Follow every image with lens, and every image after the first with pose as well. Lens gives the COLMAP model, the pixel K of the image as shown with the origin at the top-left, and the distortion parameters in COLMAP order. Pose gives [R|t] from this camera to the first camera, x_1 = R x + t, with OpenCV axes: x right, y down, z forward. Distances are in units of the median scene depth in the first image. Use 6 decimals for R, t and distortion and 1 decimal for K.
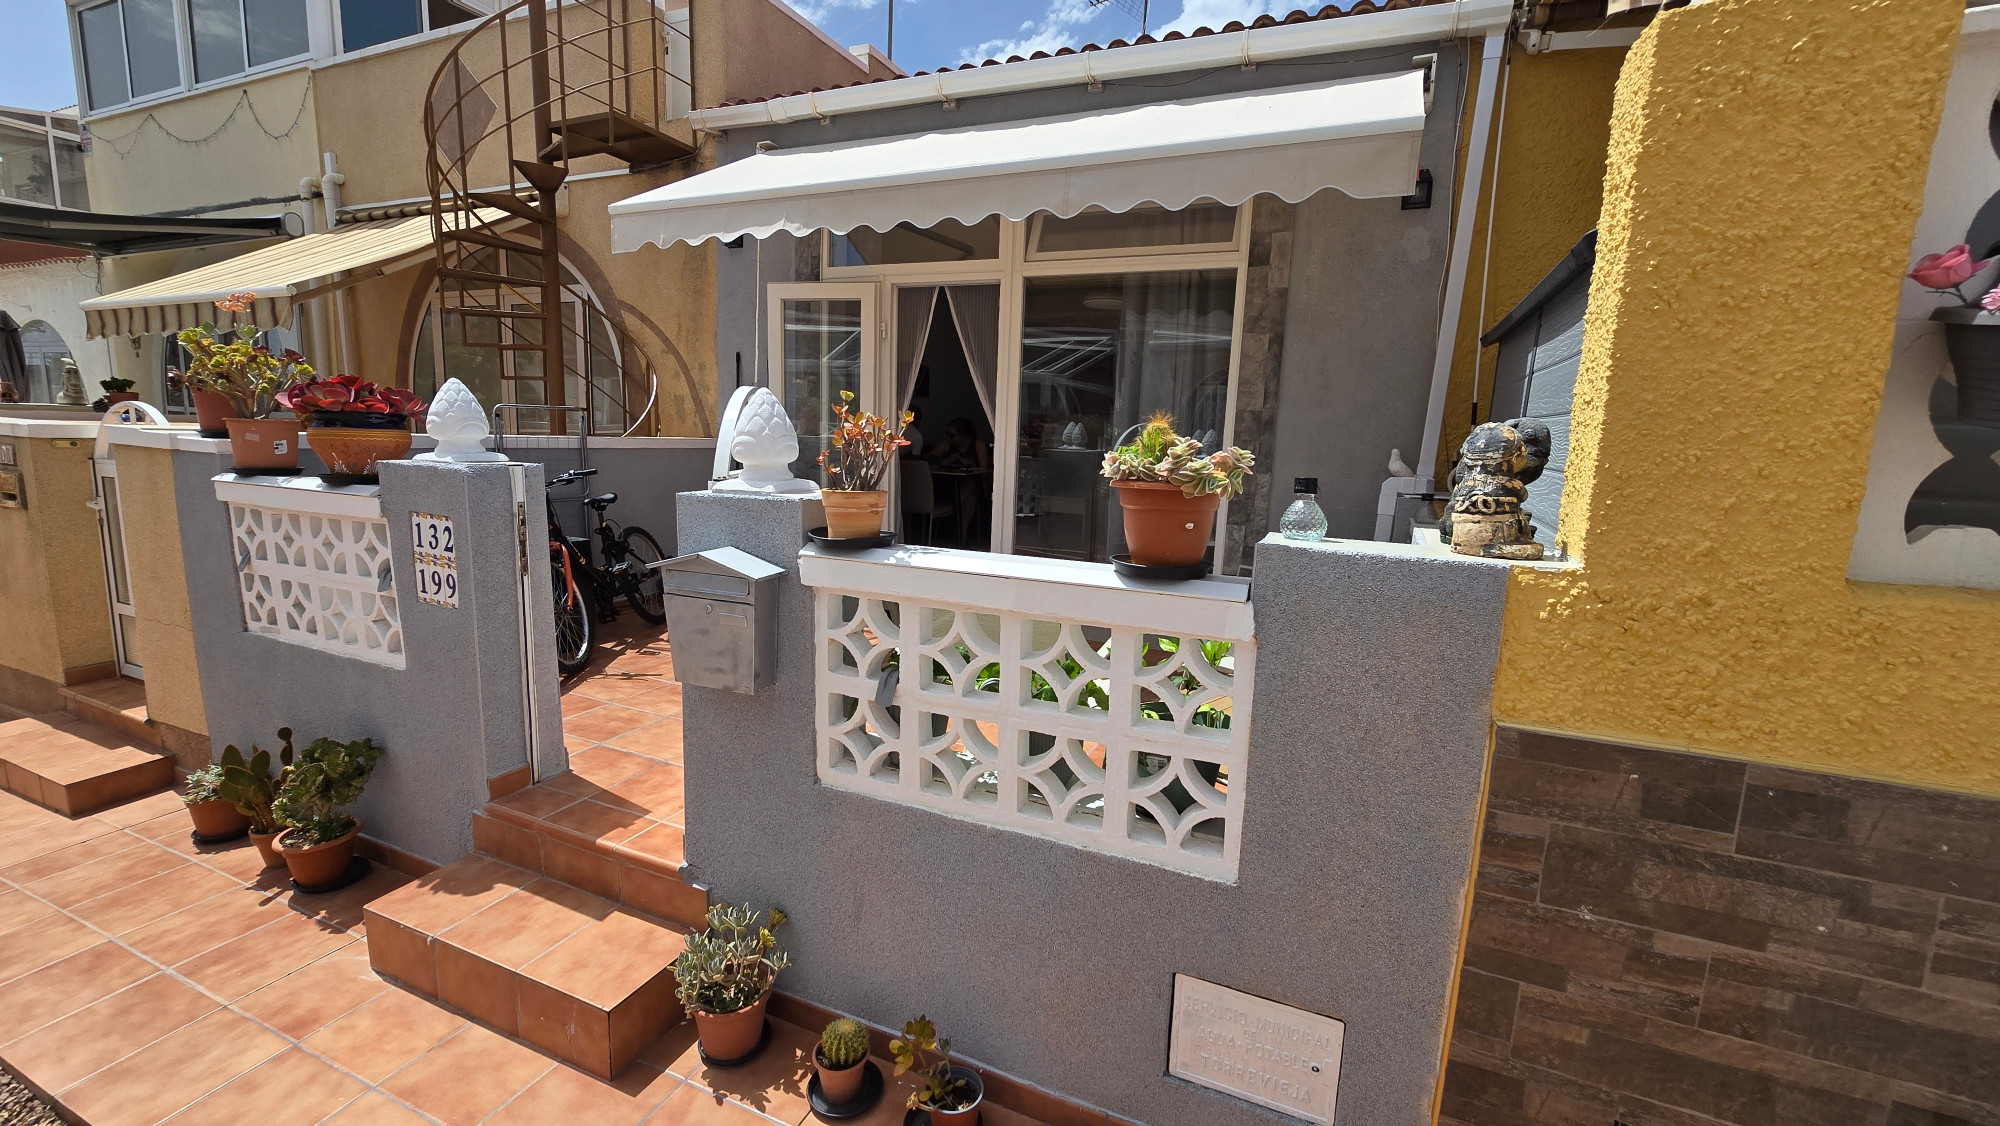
lens RADIAL K [[818.4, 0, 1004.5], [0, 818.4, 555.8], [0, 0, 1]] dist [-0.003978, 0.000897]
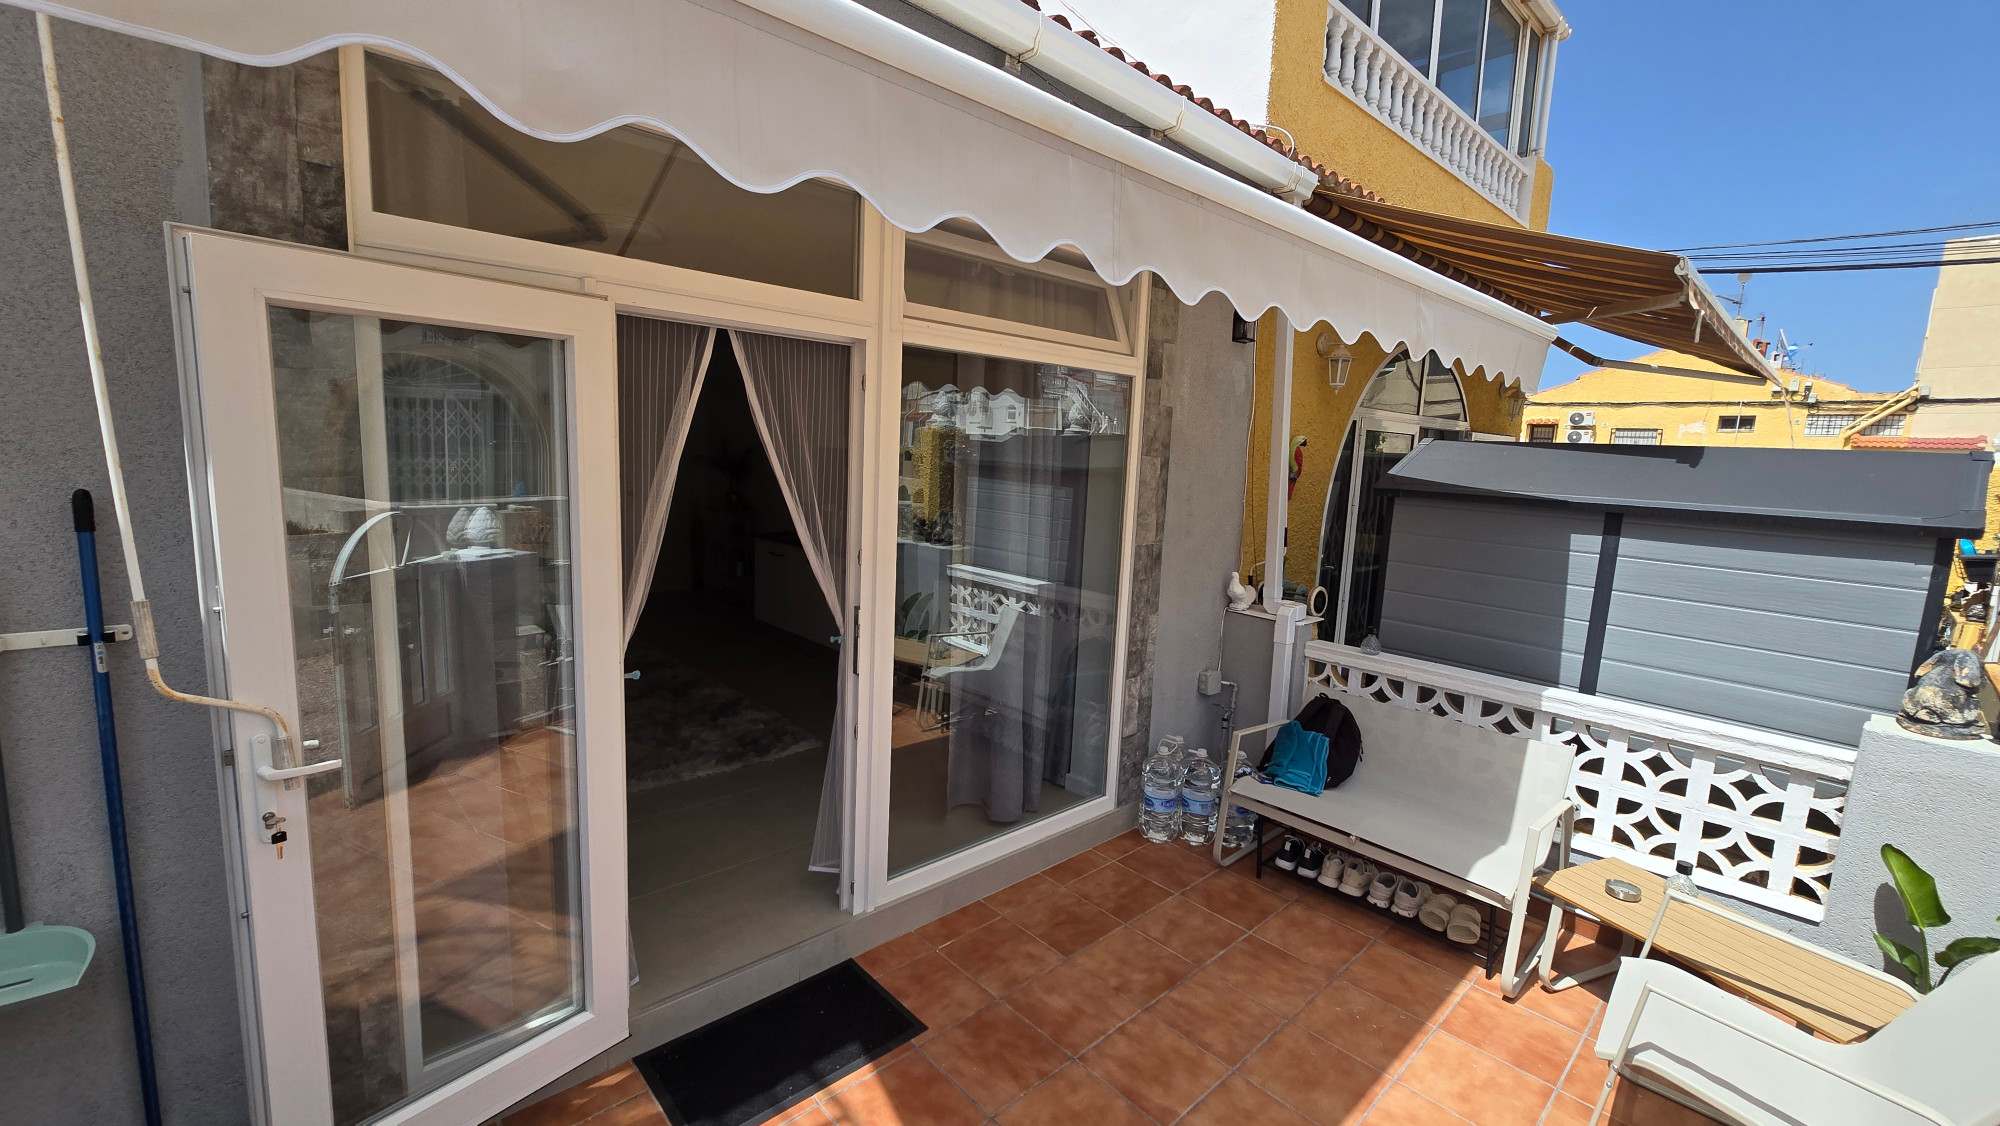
lens RADIAL K [[818.4, 0, 998.4], [0, 818.4, 557.2], [0, 0, 1]] dist [-0.003978, 0.000897]
pose [[0.385505, -0.145905, 0.911097, -0.852835], [0.114294, 0.987365, 0.109759, -0.439909], [-0.915600, 0.061821, 0.397310, 1.277650]]
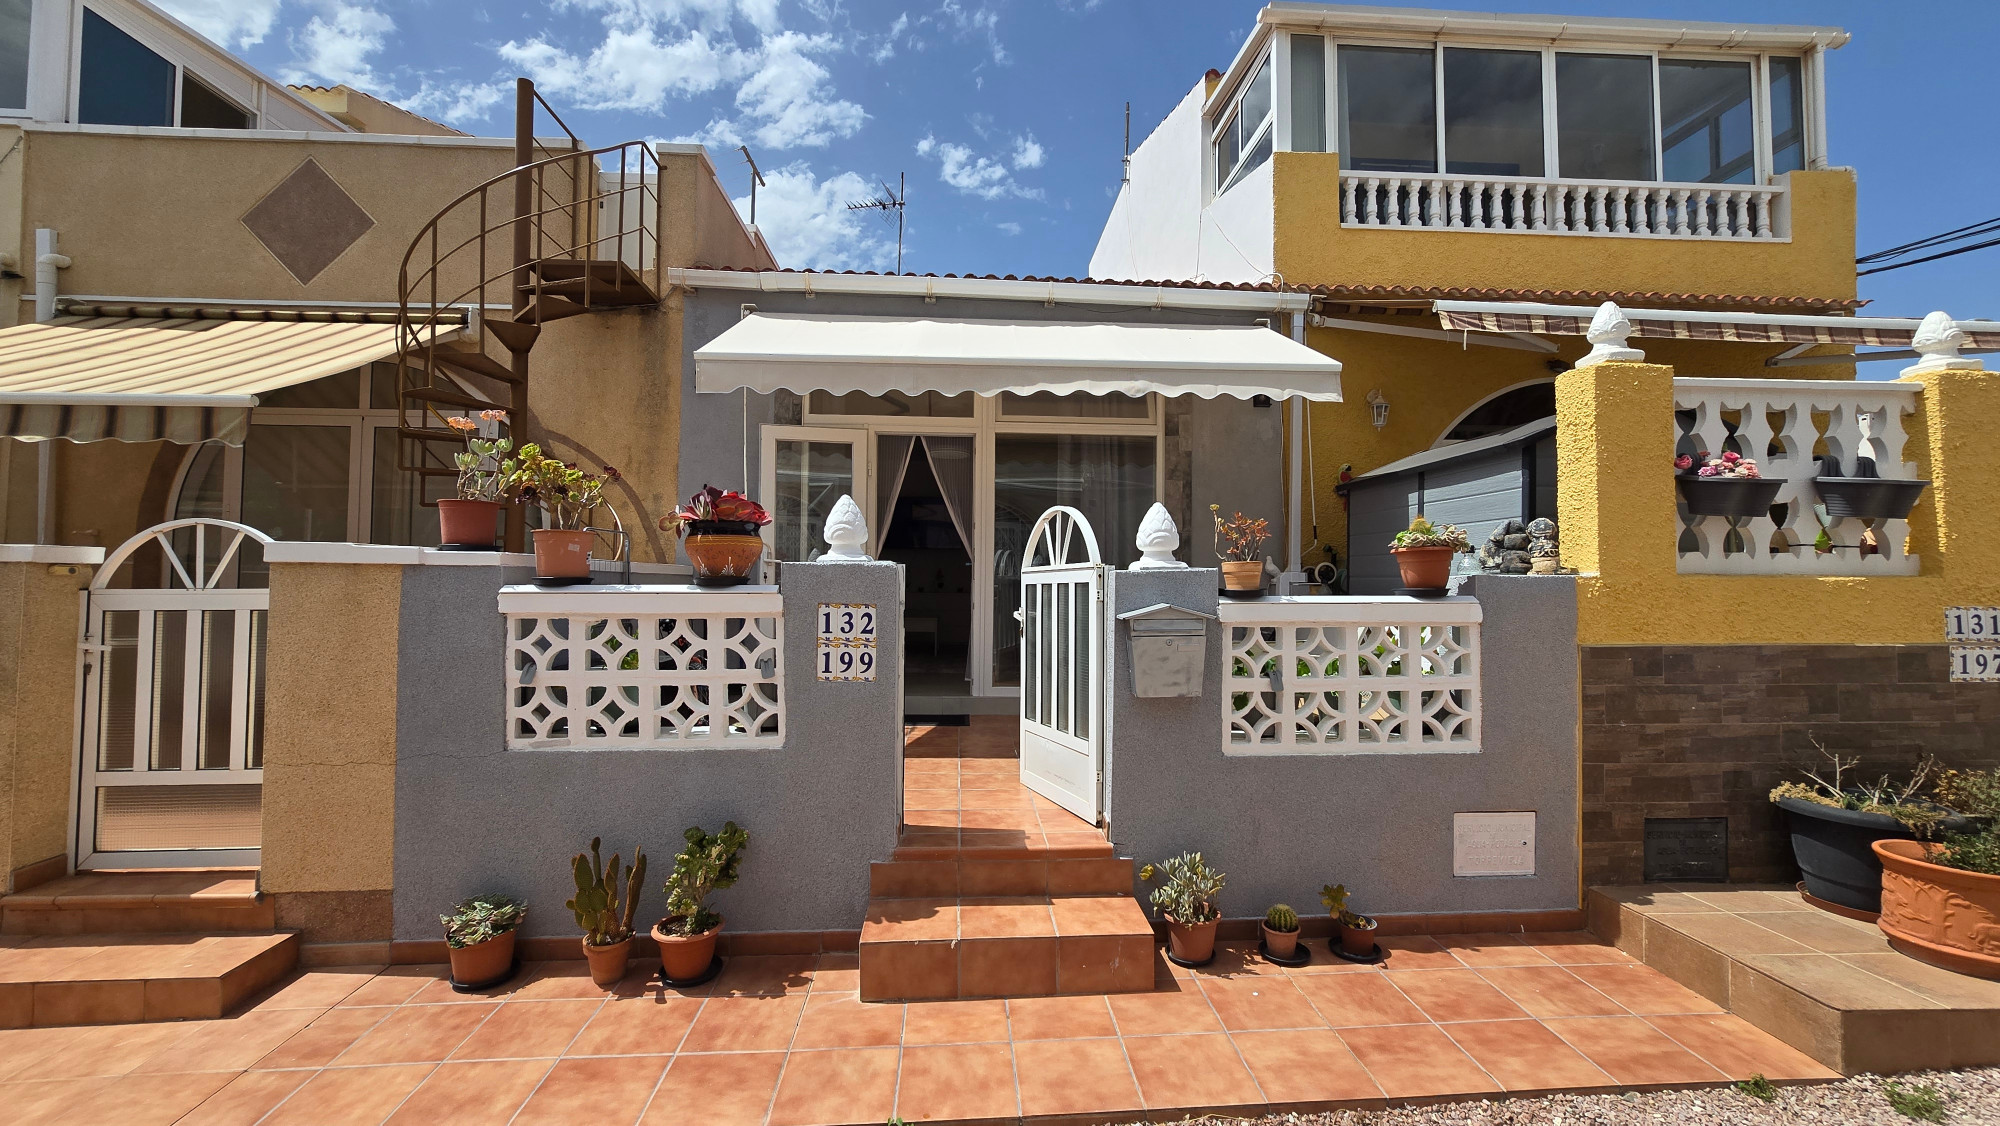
lens RADIAL K [[818.4, 0, 1001.9], [0, 818.4, 556.6], [0, 0, 1]] dist [-0.003978, 0.000897]
pose [[0.886189, -0.014555, 0.463095, -0.995133], [0.095333, 0.983848, -0.151509, 0.080467], [-0.453410, 0.178413, 0.873263, -0.161026]]
